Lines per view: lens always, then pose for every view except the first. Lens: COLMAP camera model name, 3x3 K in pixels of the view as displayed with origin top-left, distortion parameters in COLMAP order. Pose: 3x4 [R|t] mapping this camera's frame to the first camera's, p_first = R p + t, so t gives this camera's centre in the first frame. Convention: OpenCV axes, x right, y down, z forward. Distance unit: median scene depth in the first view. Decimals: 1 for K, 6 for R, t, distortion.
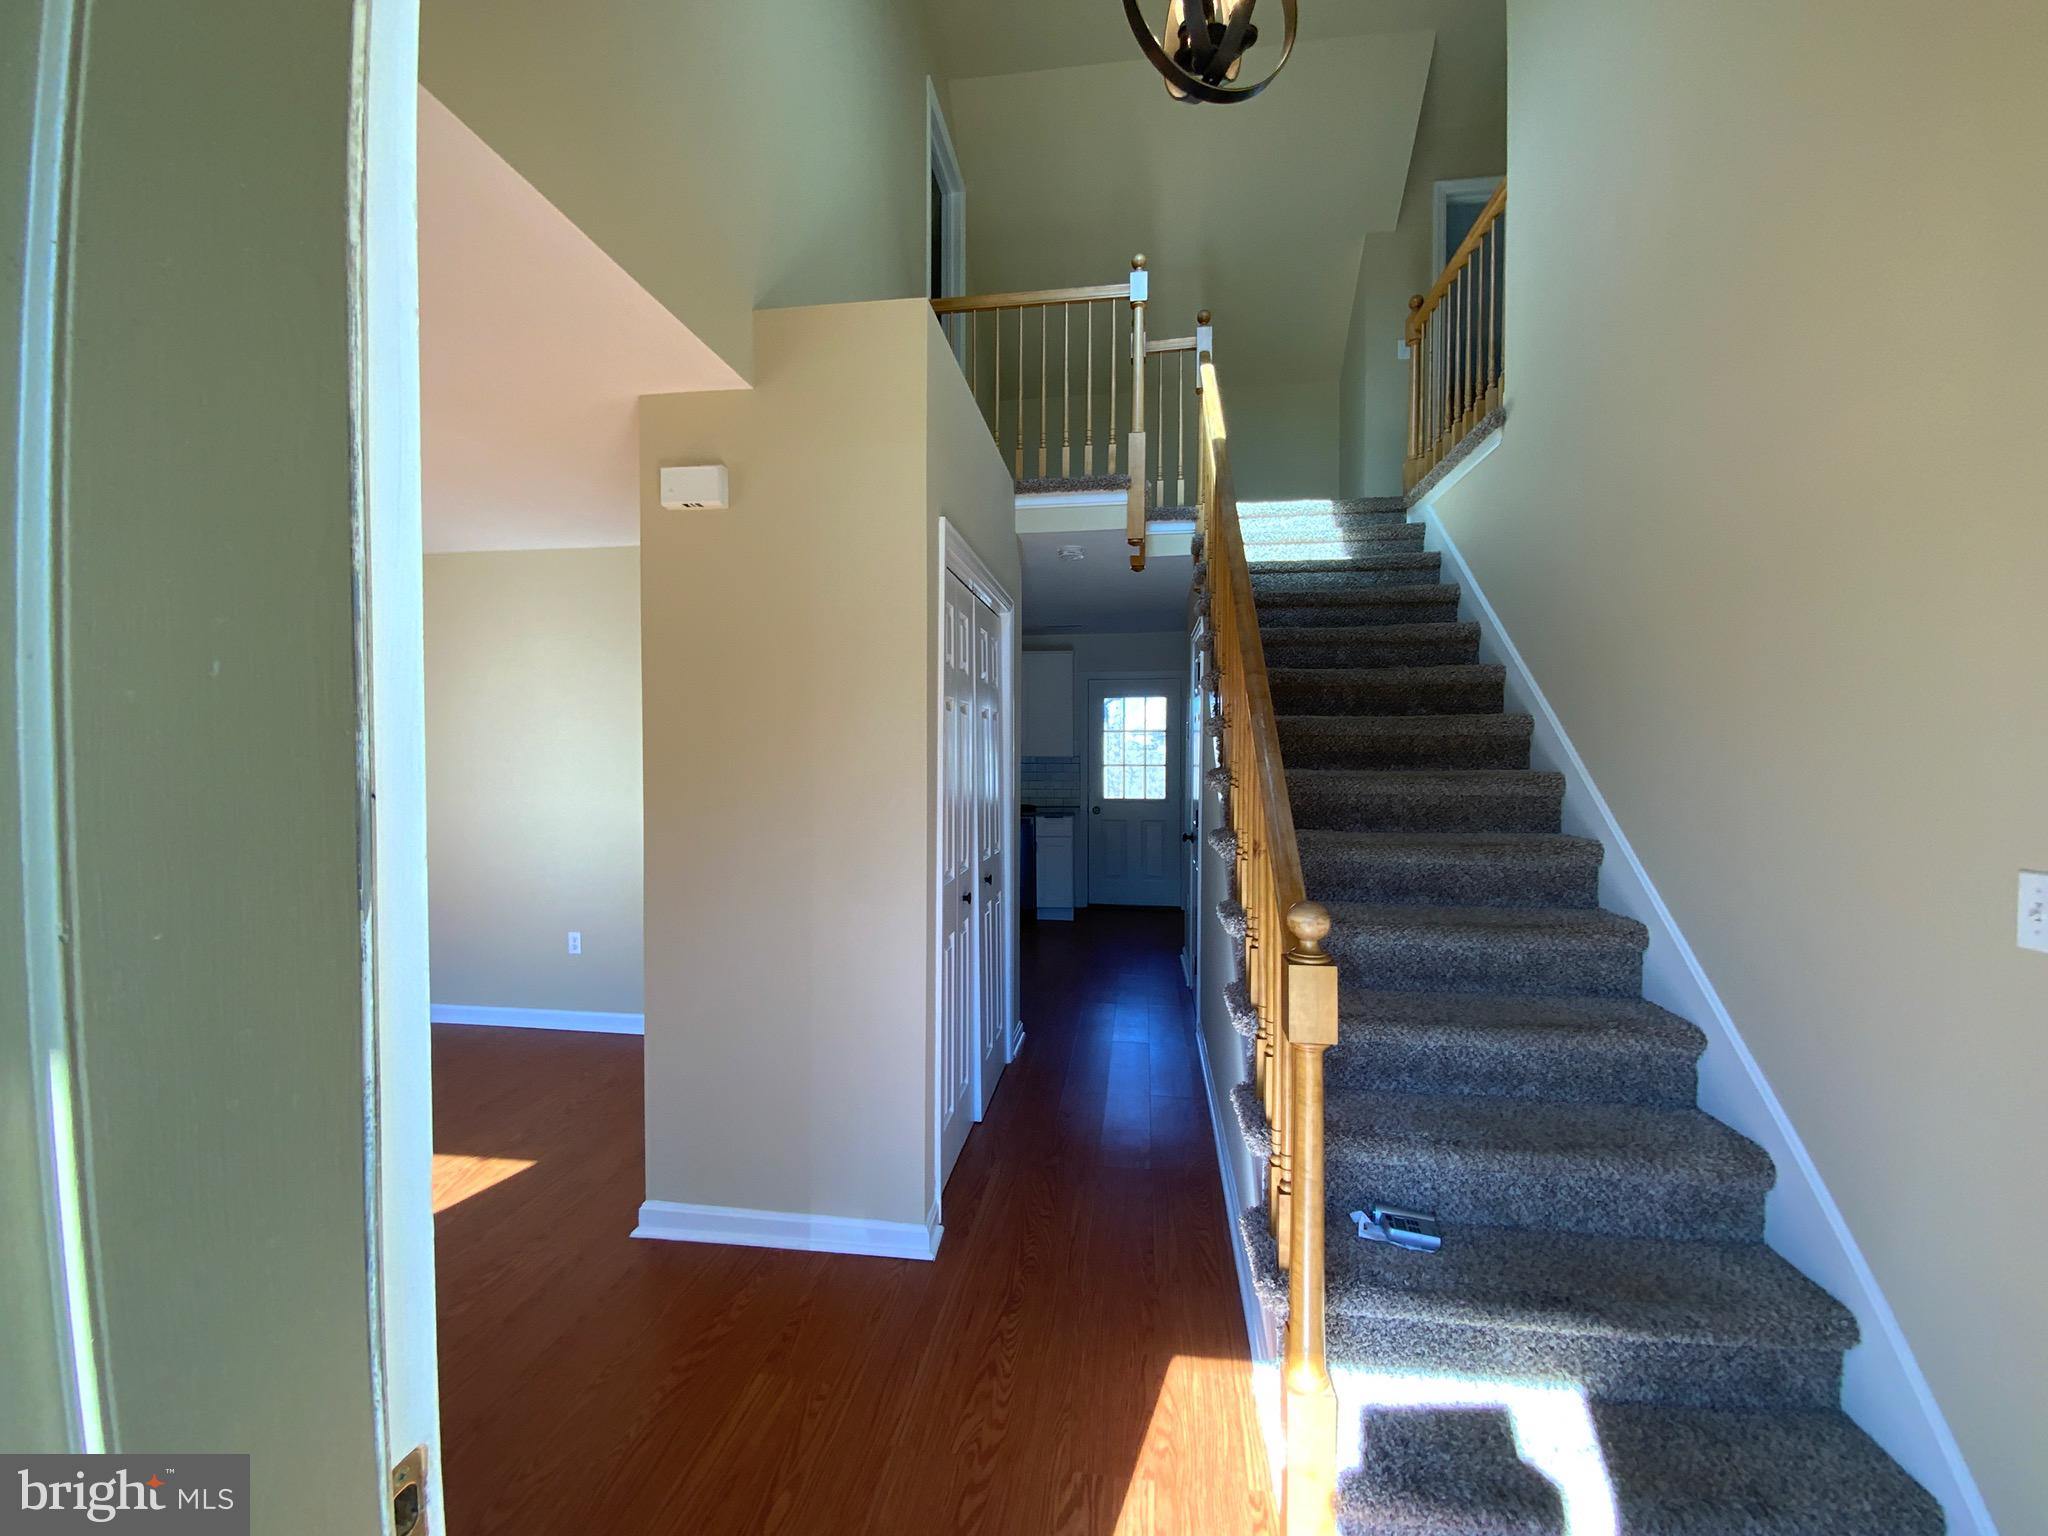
lens RADIAL K [[831.0, 0, 1023.5], [0, 831.0, 767.0], [0, 0, 1]] dist [-0.001097, -0.000488]
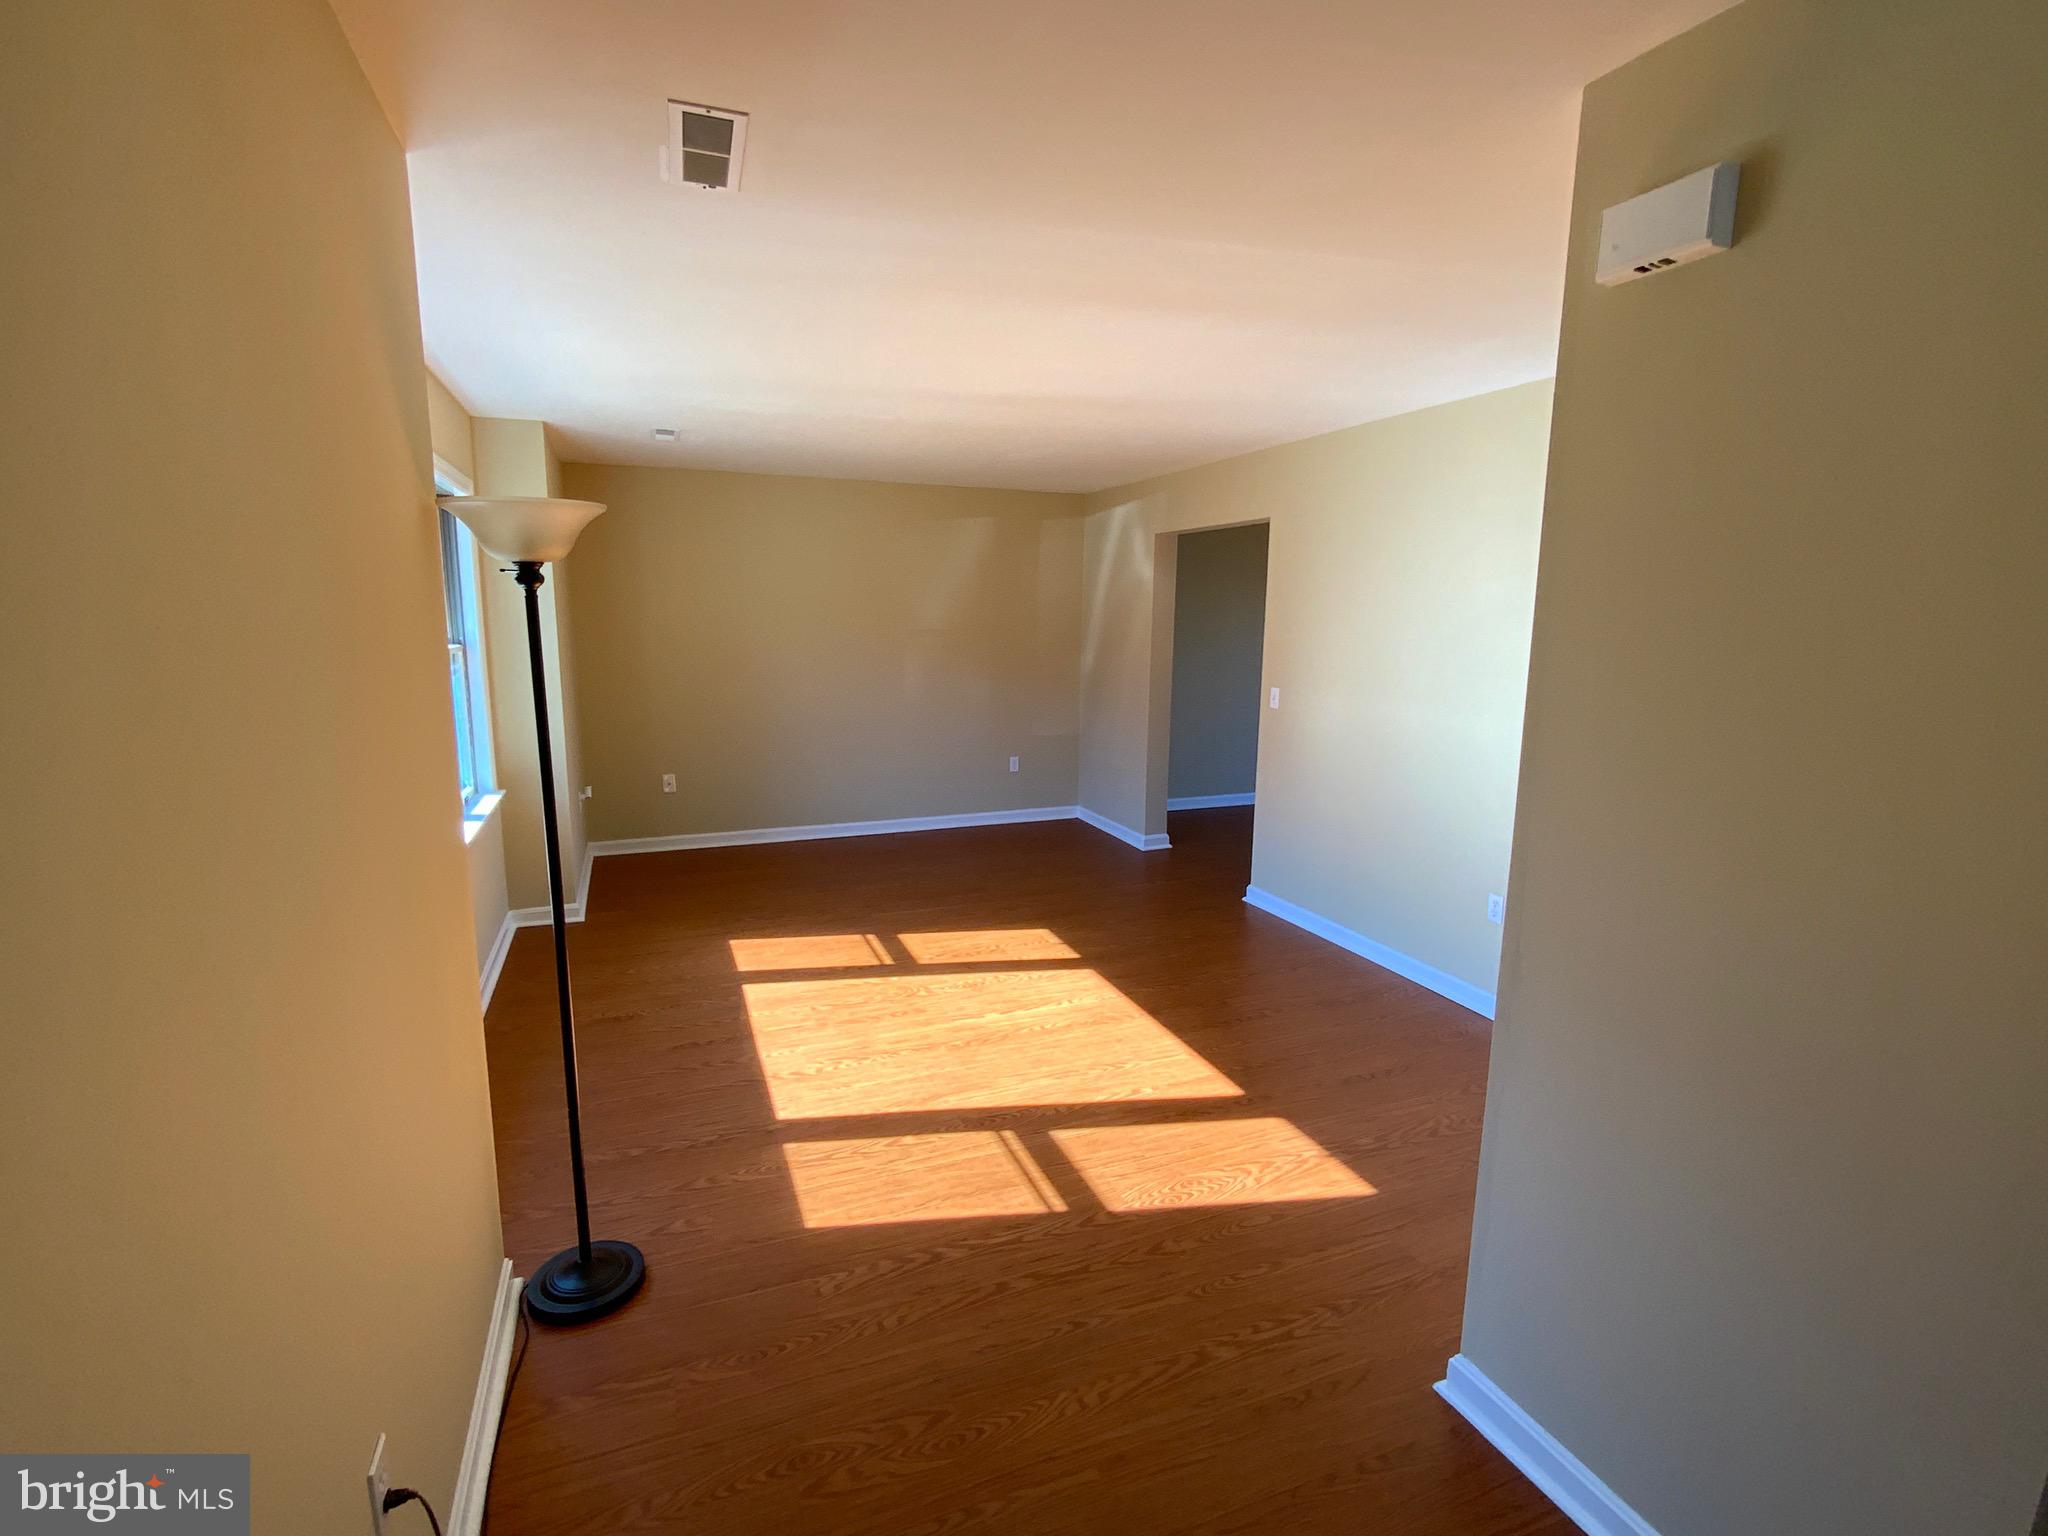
lens RADIAL K [[954.7, 0, 1019.5], [0, 954.7, 778.9], [0, 0, 1]] dist [-0.003856, -0.000214]
pose [[0.500393, 0.151447, -0.852450, -0.031116], [-0.023758, 0.986613, 0.161337, -0.078593], [0.865472, -0.060479, 0.497292, 0.322598]]
